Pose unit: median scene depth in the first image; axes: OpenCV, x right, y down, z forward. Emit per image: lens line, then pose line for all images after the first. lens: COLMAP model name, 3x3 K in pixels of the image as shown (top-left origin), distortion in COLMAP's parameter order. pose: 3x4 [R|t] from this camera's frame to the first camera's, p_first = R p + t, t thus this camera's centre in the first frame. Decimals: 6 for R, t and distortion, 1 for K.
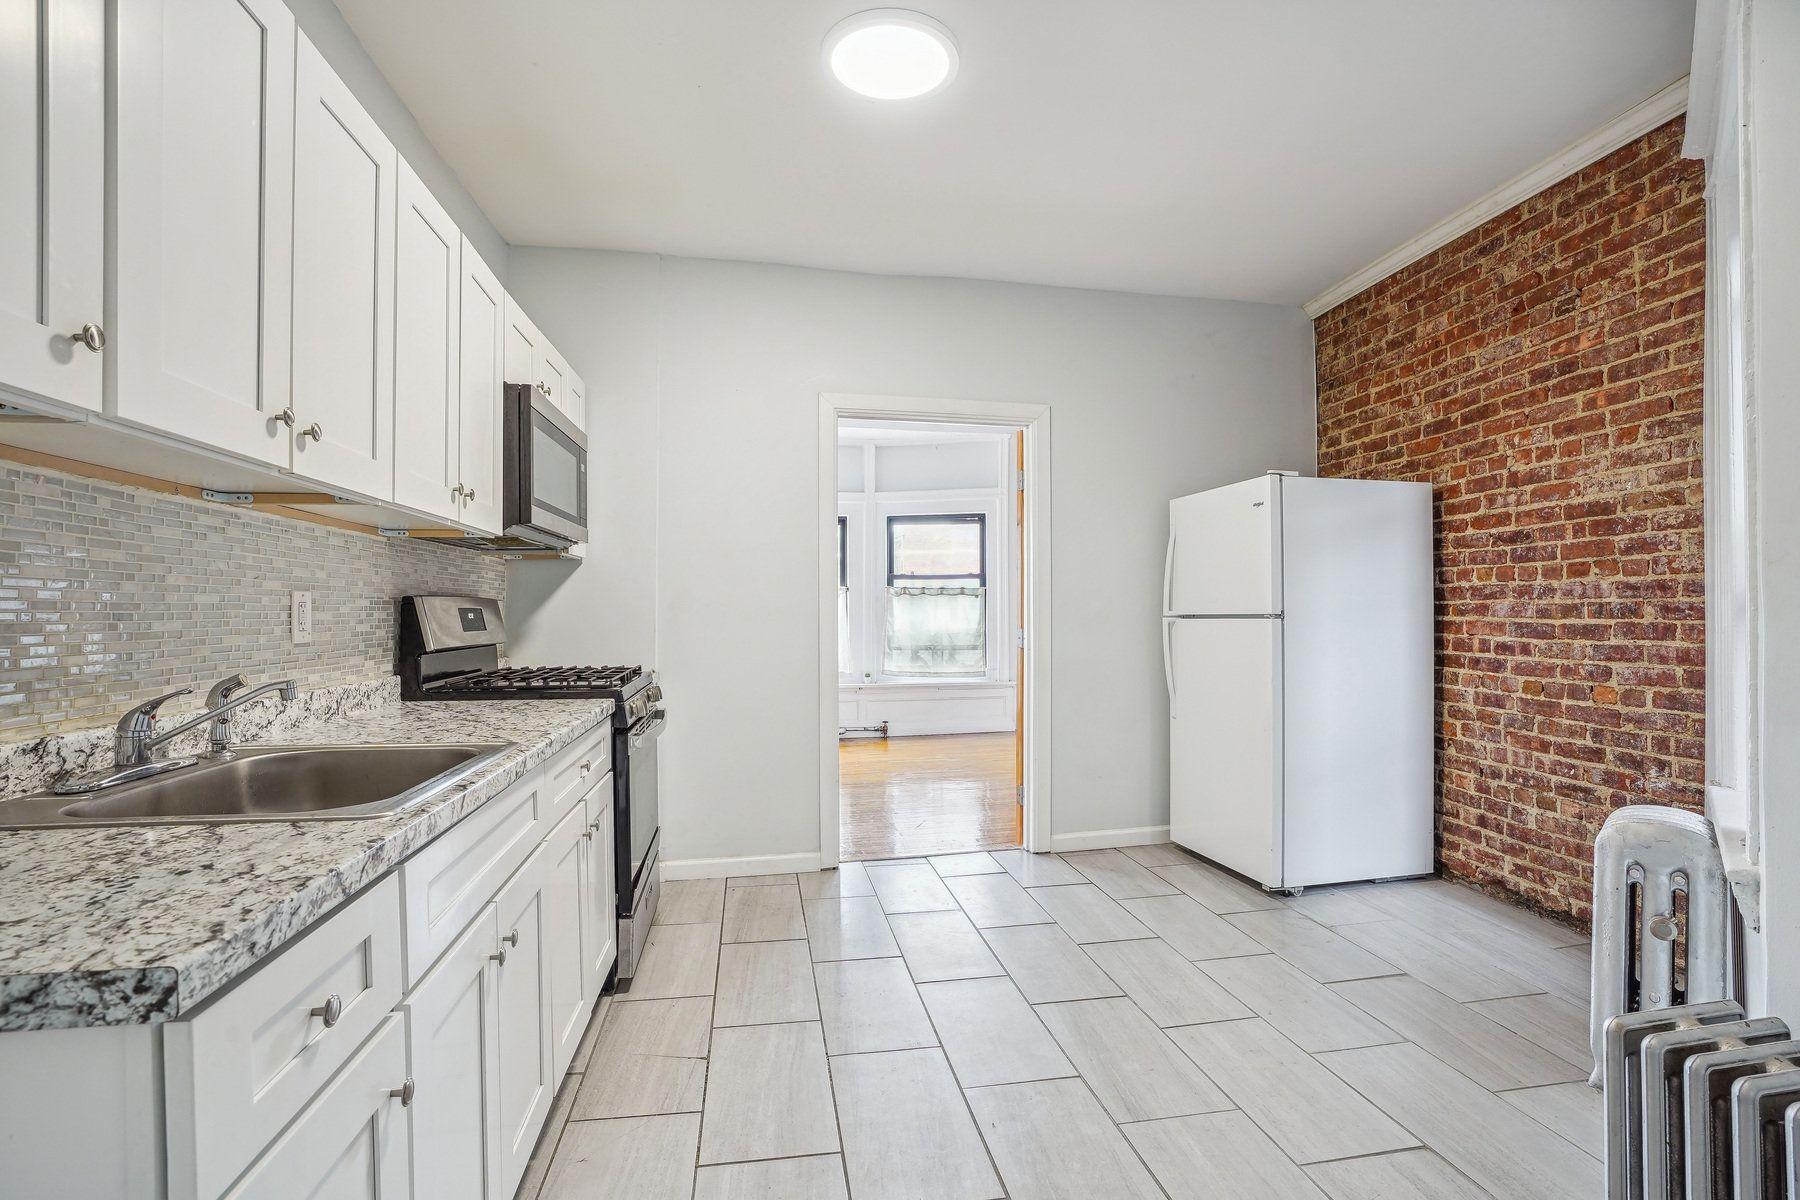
lens RADIAL K [[841.8, 0, 891.1], [0, 841.8, 608.8], [0, 0, 1]] dist [-0.073261, 0.029267]
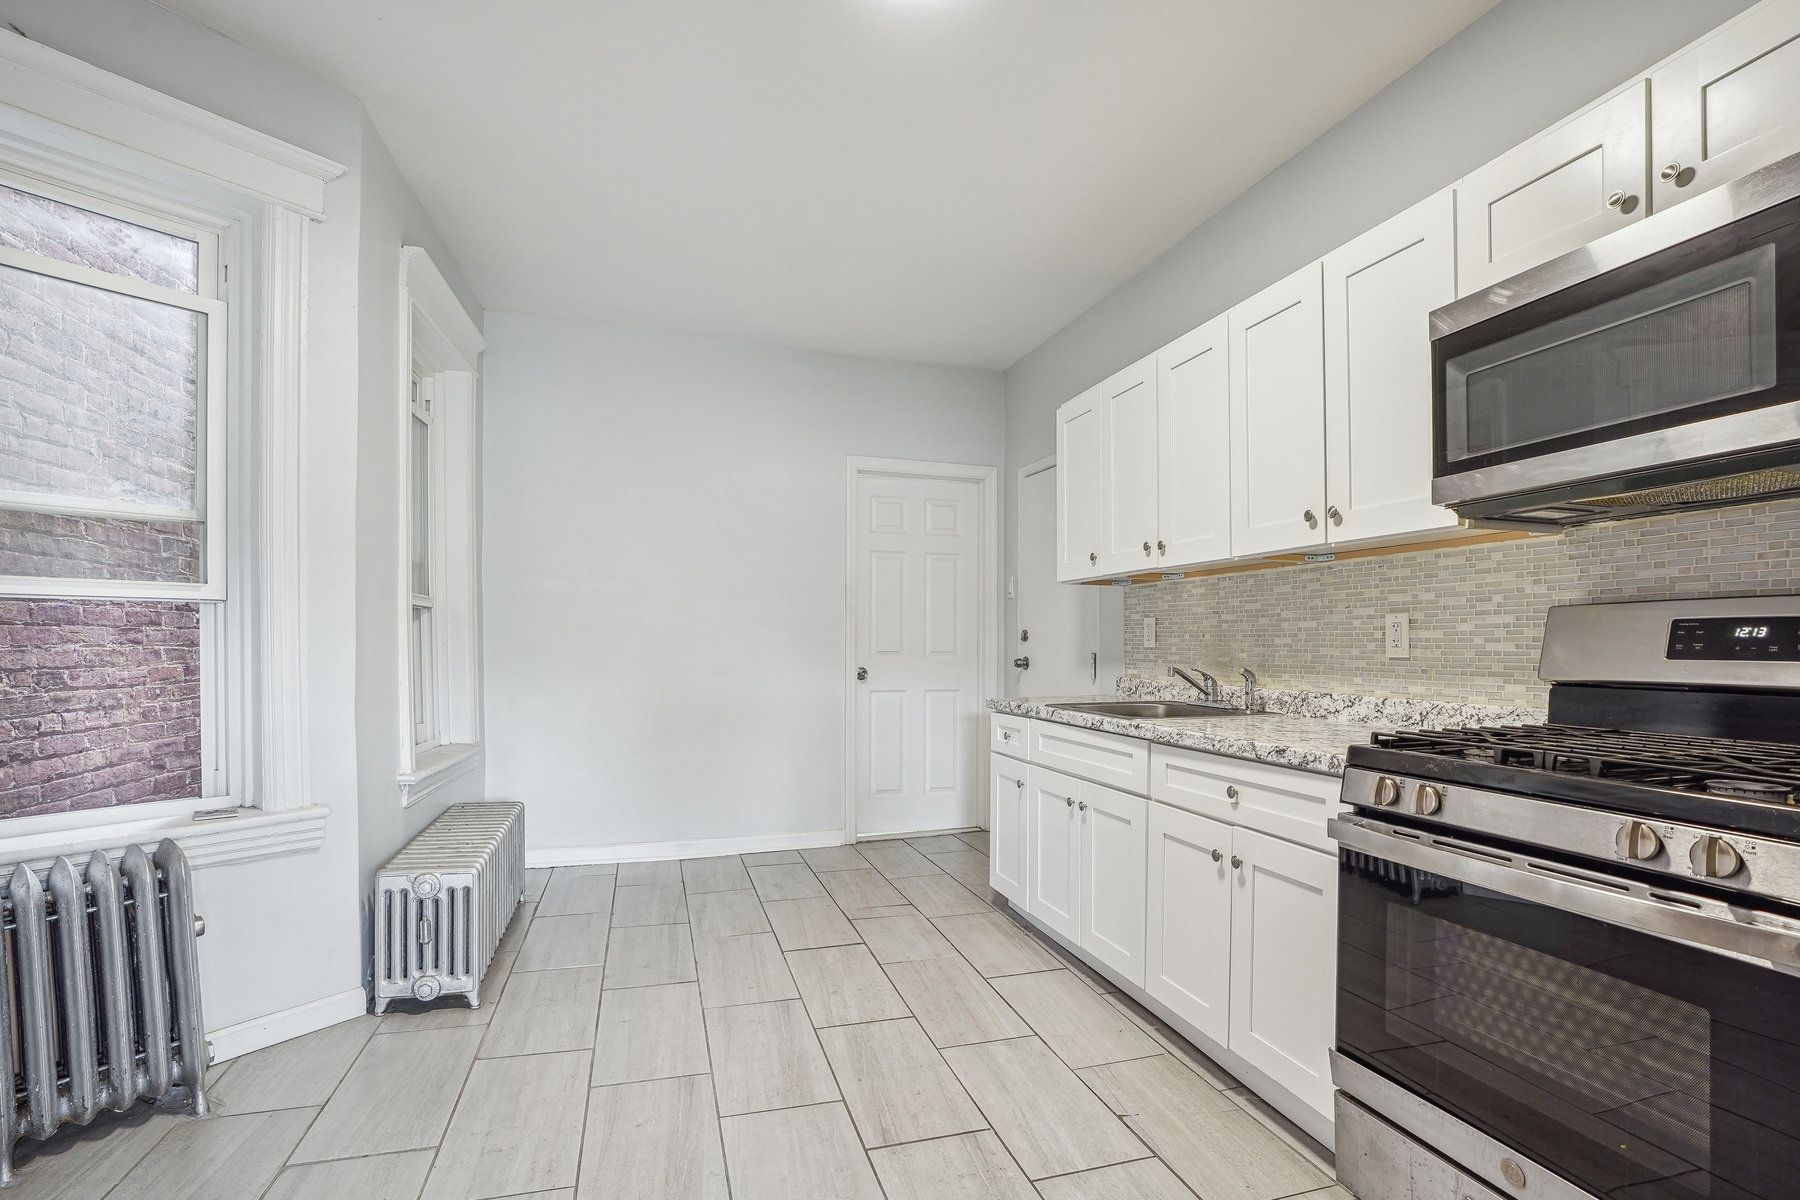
lens RADIAL K [[860.0, 0, 896.0], [0, 860.0, 644.6], [0, 0, 1]] dist [-0.073456, 0.027952]
pose [[-0.992197, 0.007719, -0.124441, 0.087820], [0.007758, 0.999970, 0.000175, 0.010176], [0.124438, -0.000791, -0.992227, 1.223229]]
